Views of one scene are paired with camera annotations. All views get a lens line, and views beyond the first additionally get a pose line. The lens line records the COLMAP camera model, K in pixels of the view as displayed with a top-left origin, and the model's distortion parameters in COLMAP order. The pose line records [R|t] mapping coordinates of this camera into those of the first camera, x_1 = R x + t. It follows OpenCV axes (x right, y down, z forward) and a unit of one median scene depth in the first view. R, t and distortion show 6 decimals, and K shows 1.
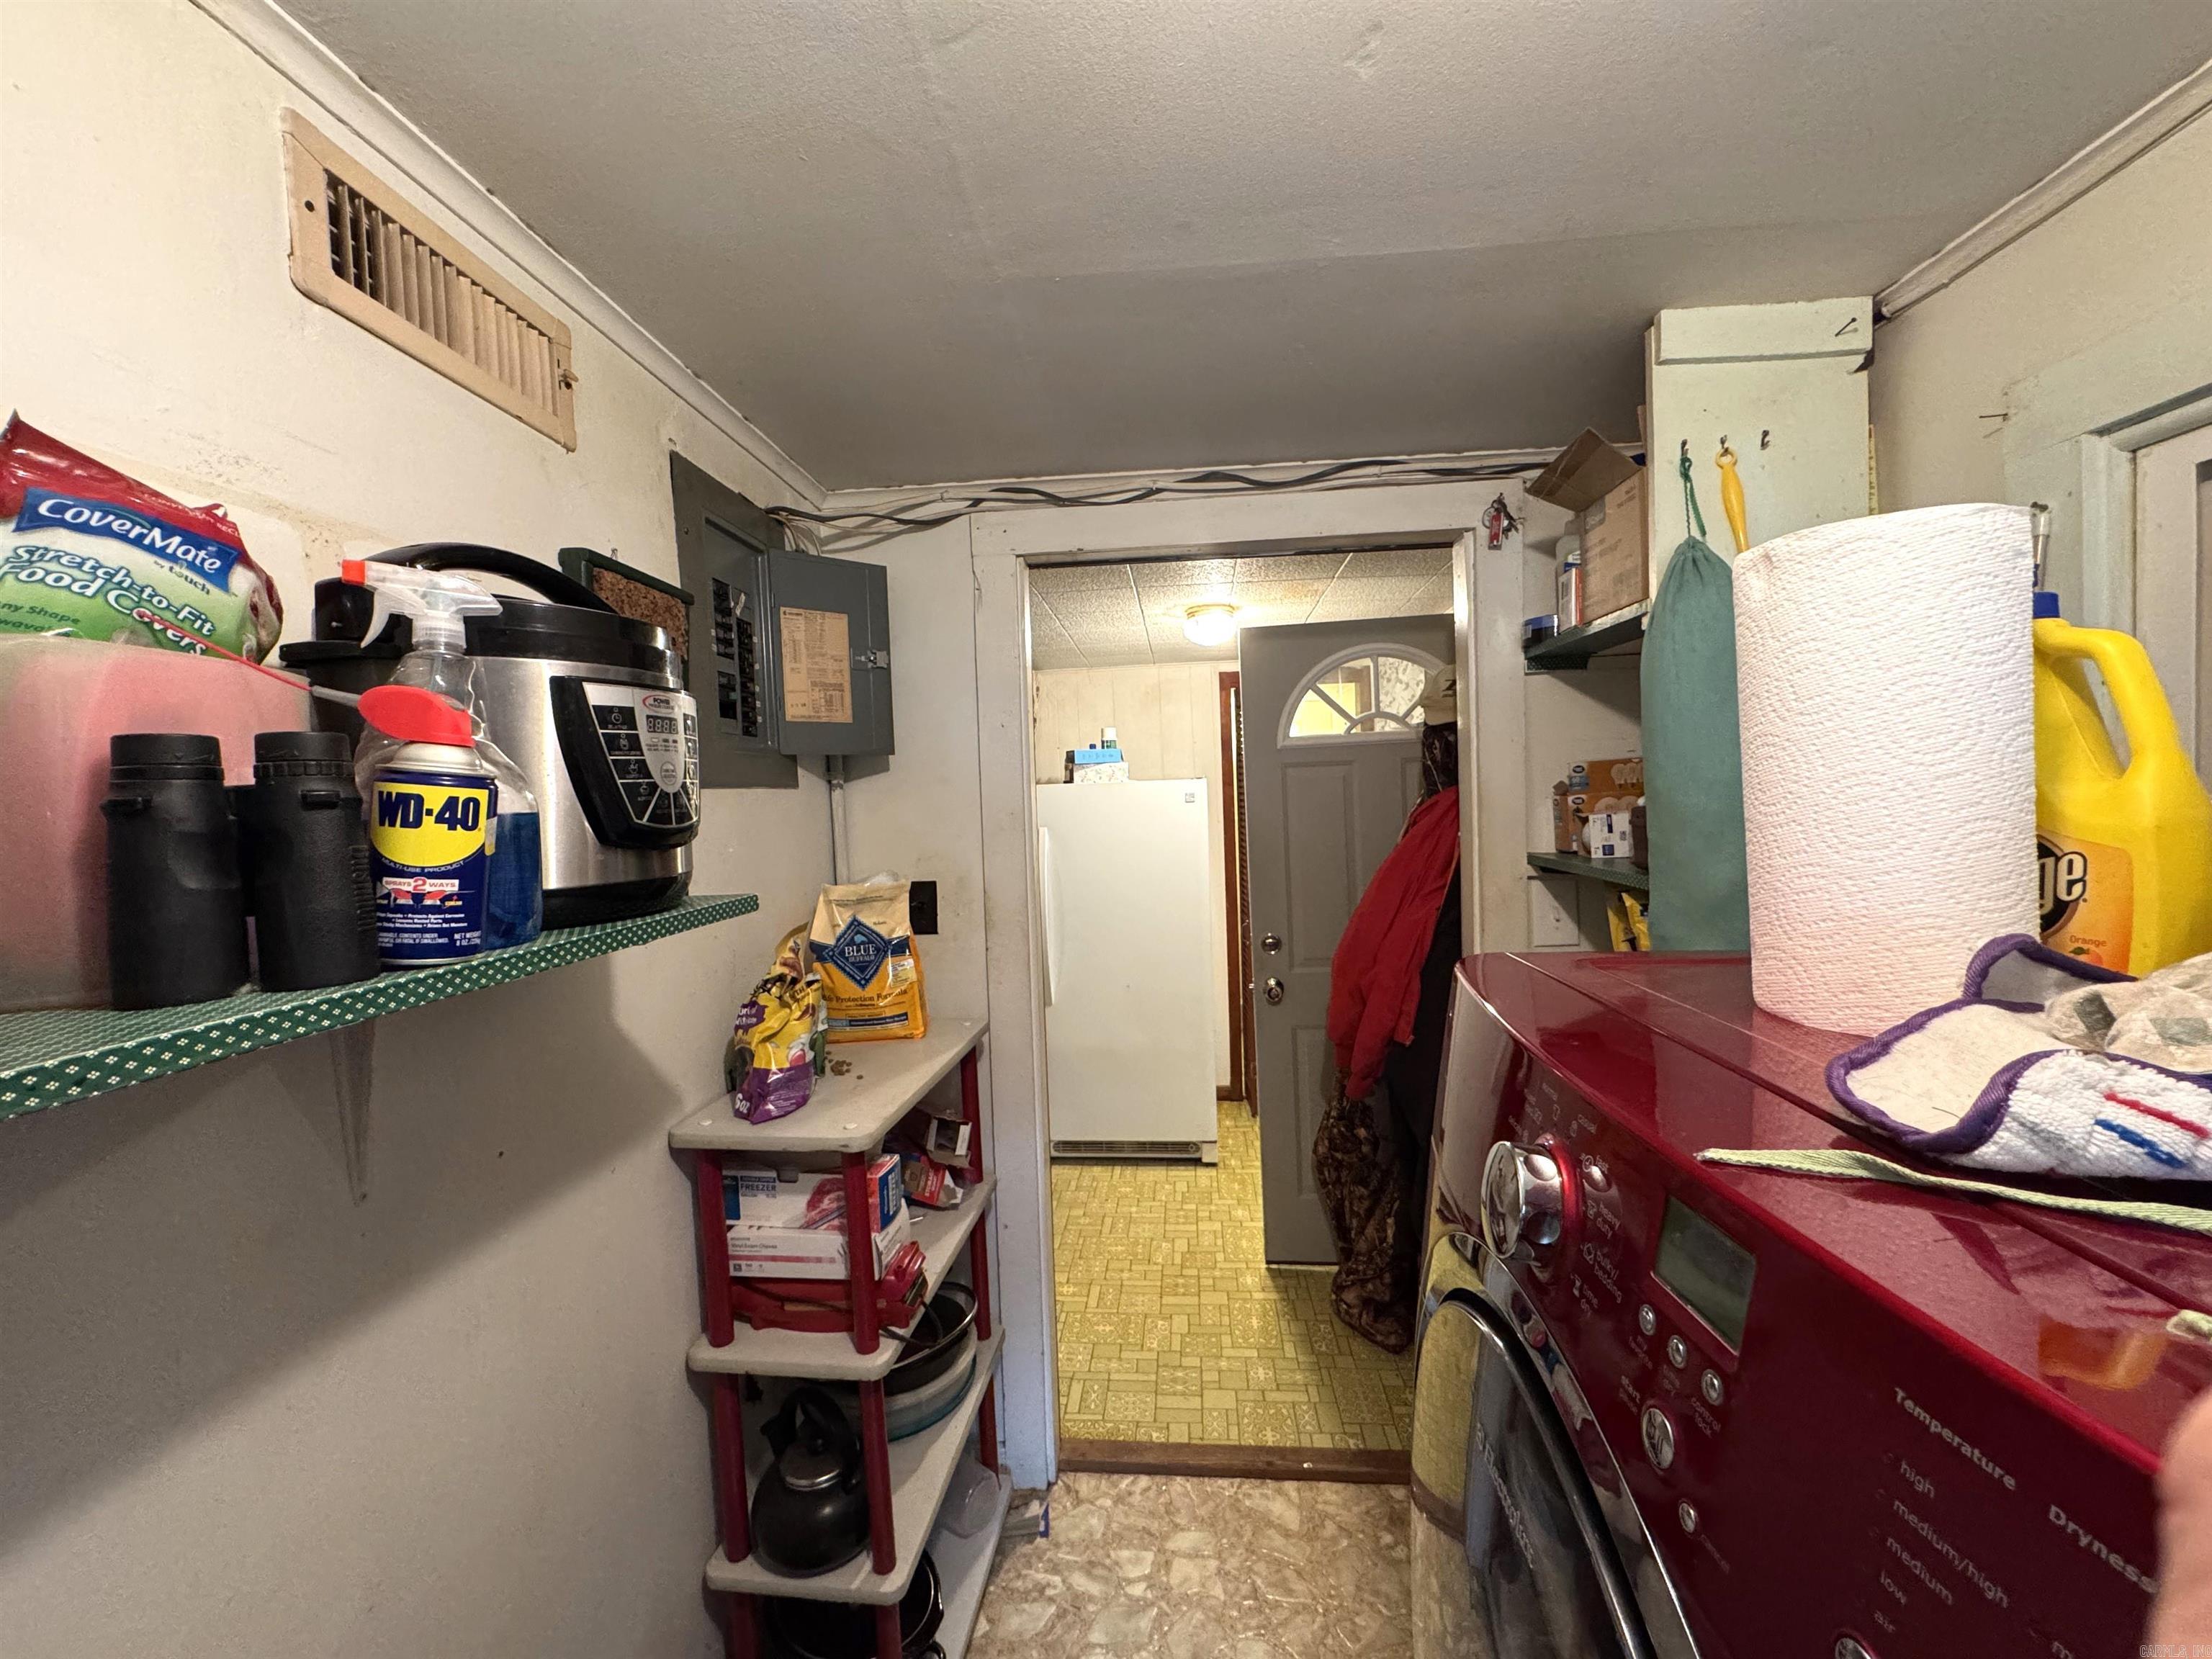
lens RADIAL K [[878.5, 0, 1106.7], [0, 878.5, 827.1], [0, 0, 1]] dist [-0.002689, 0.000133]
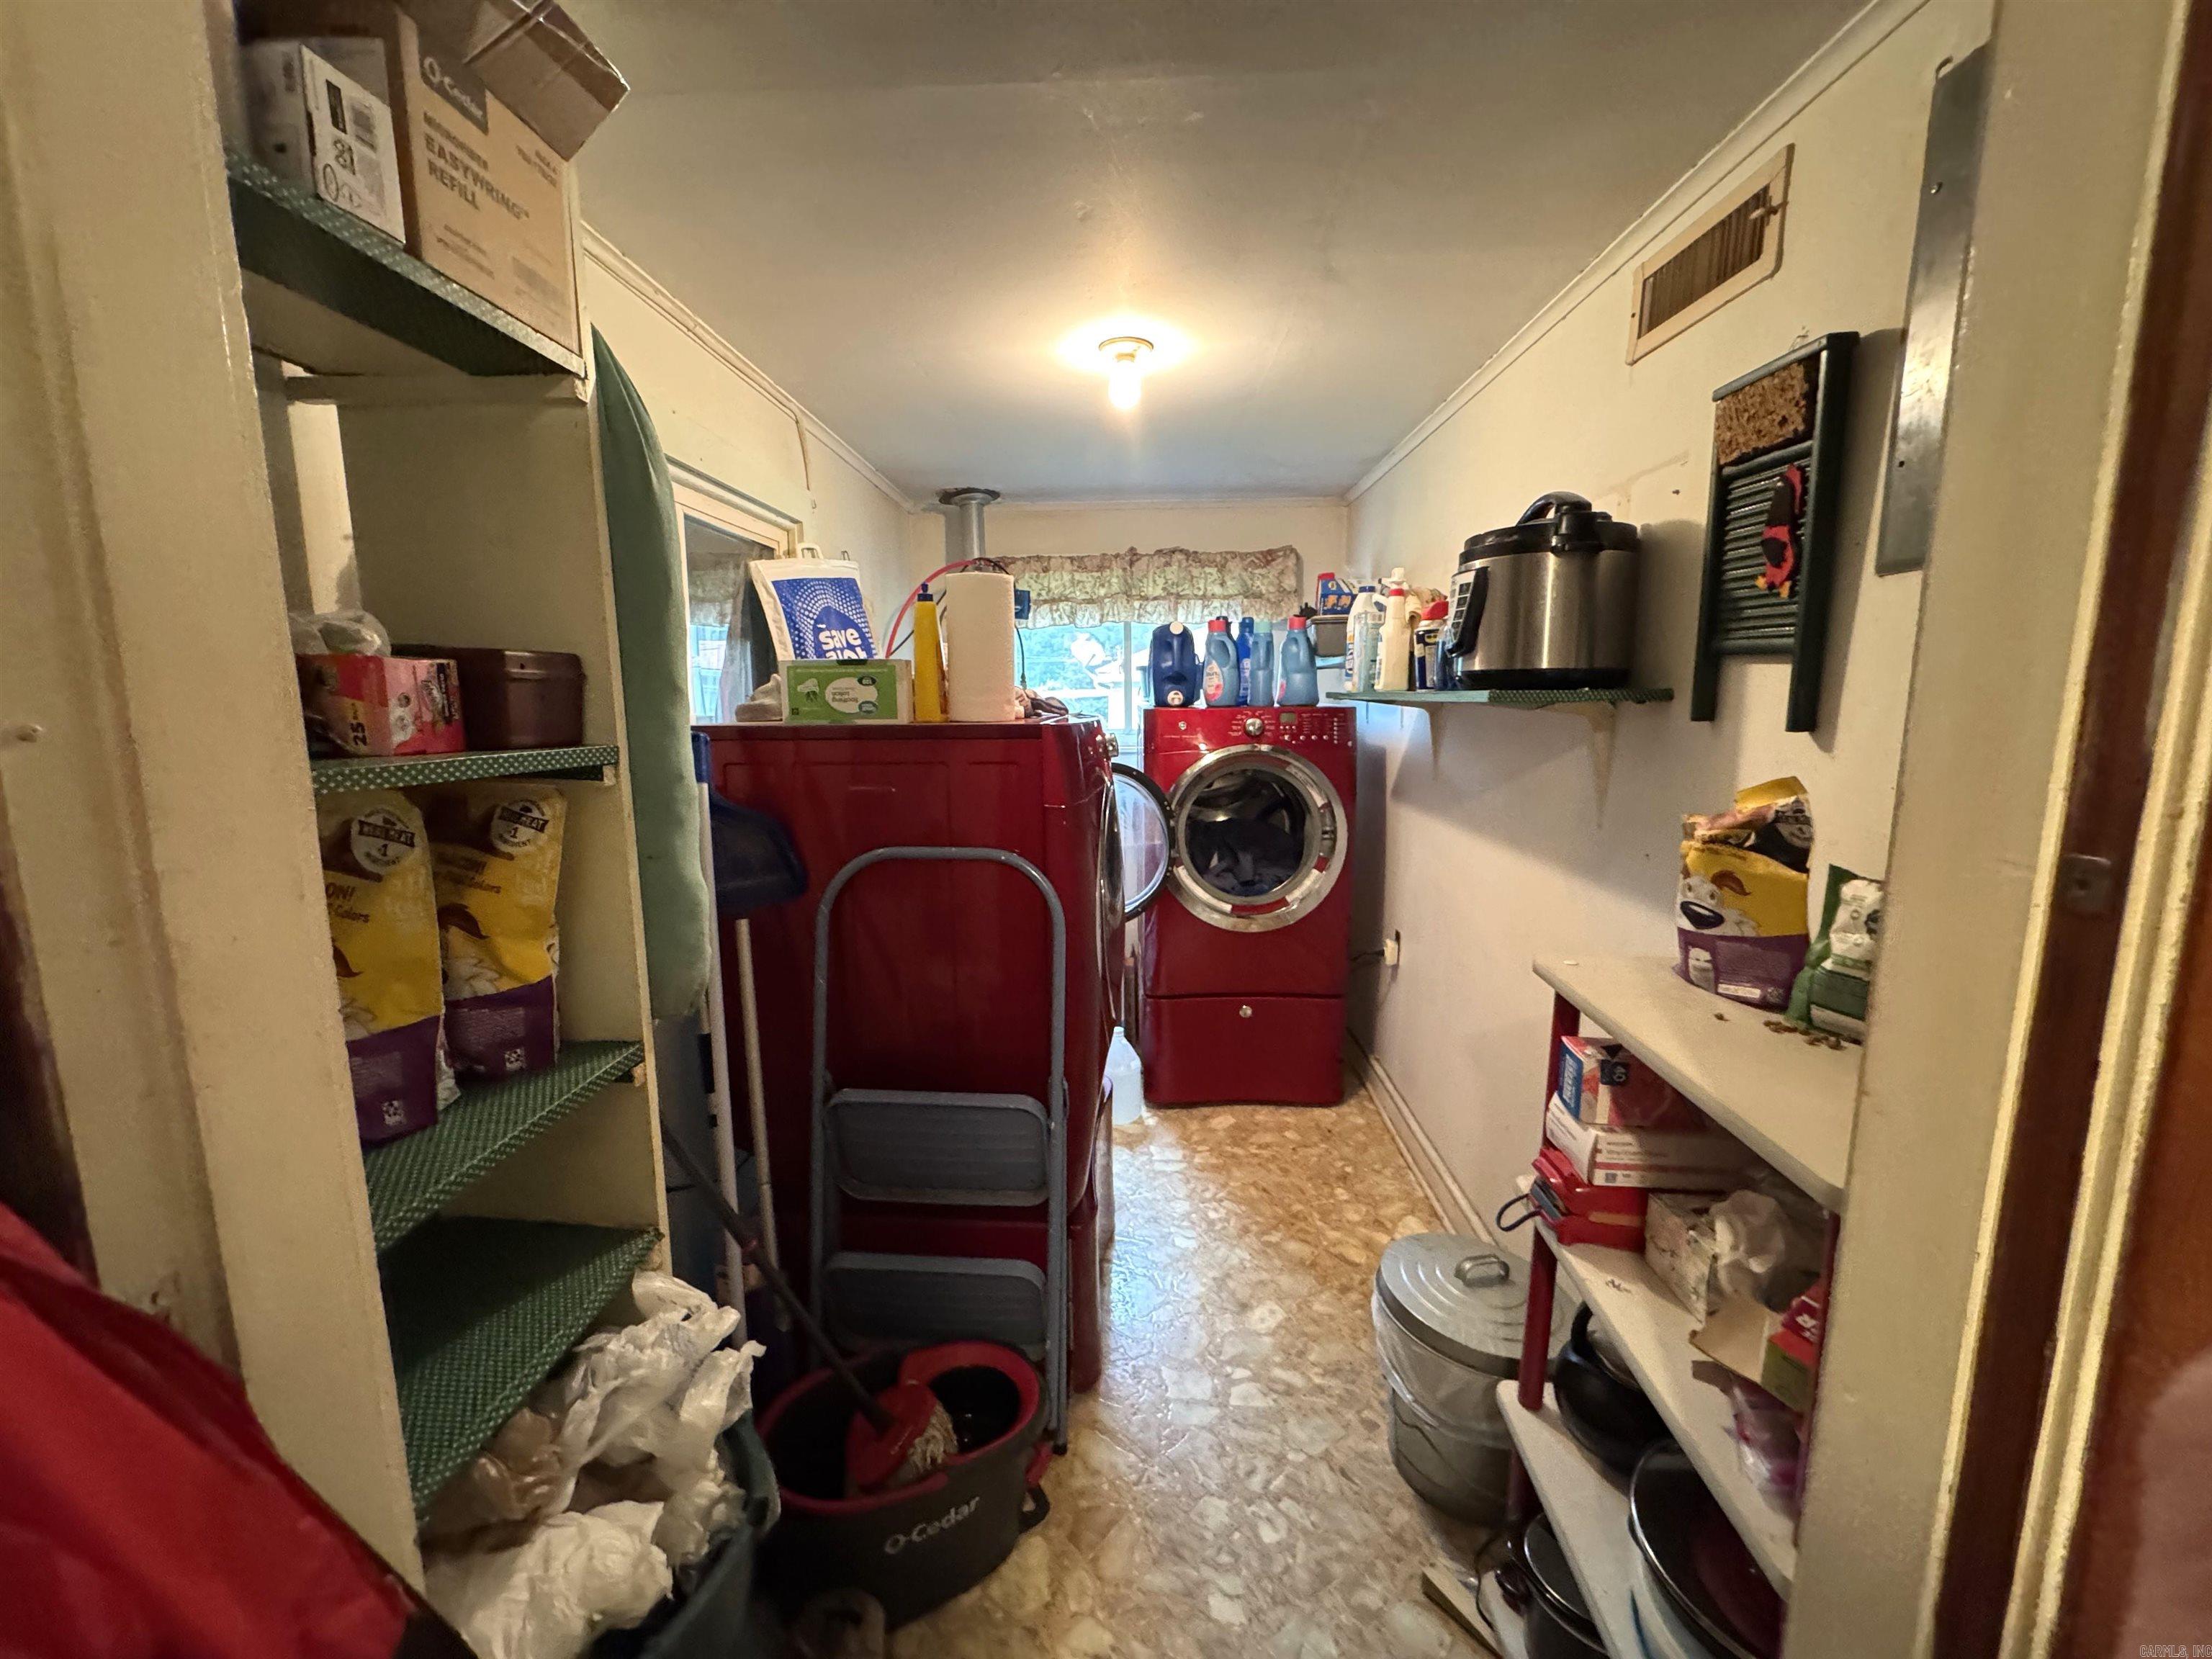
lens RADIAL K [[878.5, 0, 1106.7], [0, 878.5, 827.1], [0, 0, 1]] dist [-0.002689, 0.000133]
pose [[-0.998319, 0.040898, -0.041066, 0.214355], [0.032843, 0.983010, 0.180589, -0.004397], [0.047754, 0.178937, -0.982701, 1.910621]]
